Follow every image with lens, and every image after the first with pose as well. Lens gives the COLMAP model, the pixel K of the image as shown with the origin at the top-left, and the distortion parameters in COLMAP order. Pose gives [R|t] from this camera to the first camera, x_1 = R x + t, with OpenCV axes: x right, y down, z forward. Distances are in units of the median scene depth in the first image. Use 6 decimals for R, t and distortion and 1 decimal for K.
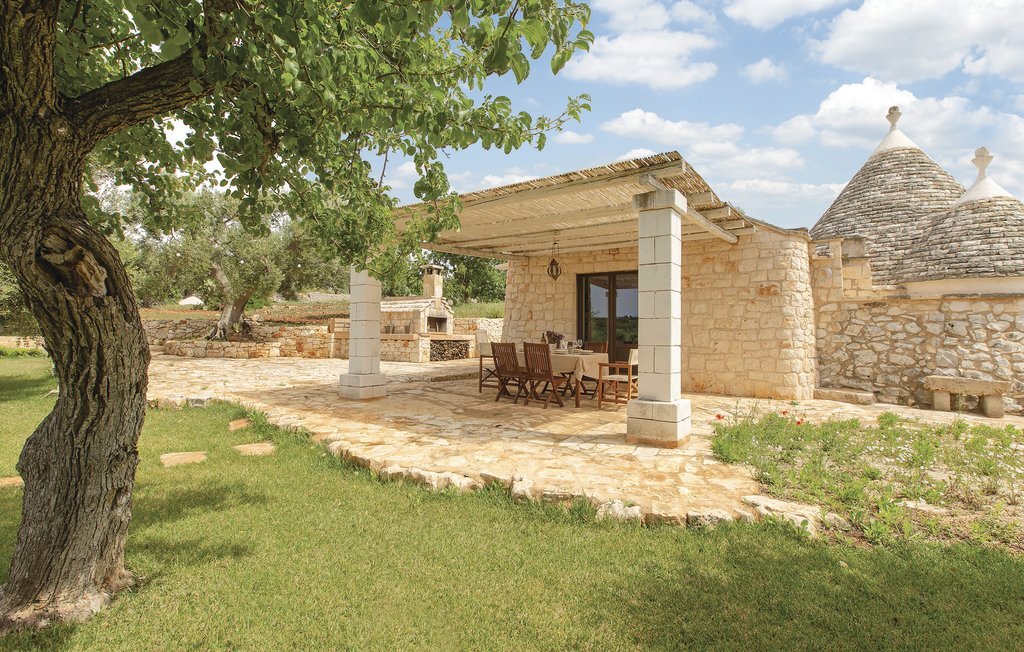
lens RADIAL K [[472.0, 0, 512.0], [0, 472.0, 326.0], [0, 0, 1]] dist [-0.001028, -0.000014]
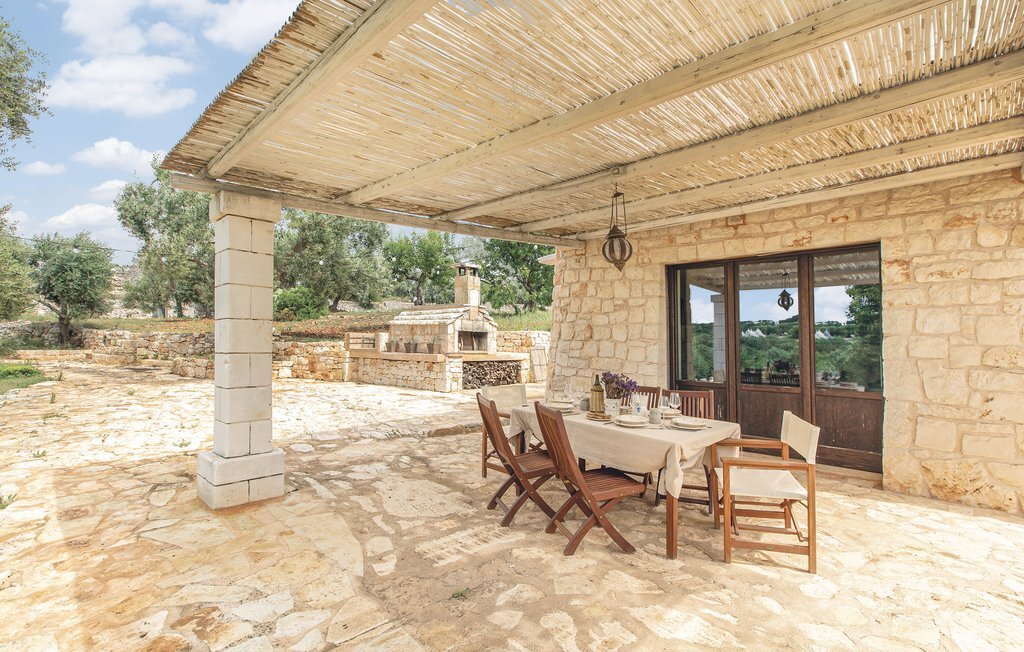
lens RADIAL K [[485.0, 0, 480.2], [0, 485.0, 306.7], [0, 0, 1]] dist [0.002596, 0.000402]
pose [[0.973156, -0.009672, -0.229943, 0.046307], [-0.003268, 0.998435, -0.055827, -0.020569], [0.230123, 0.055080, 0.971602, 0.333423]]
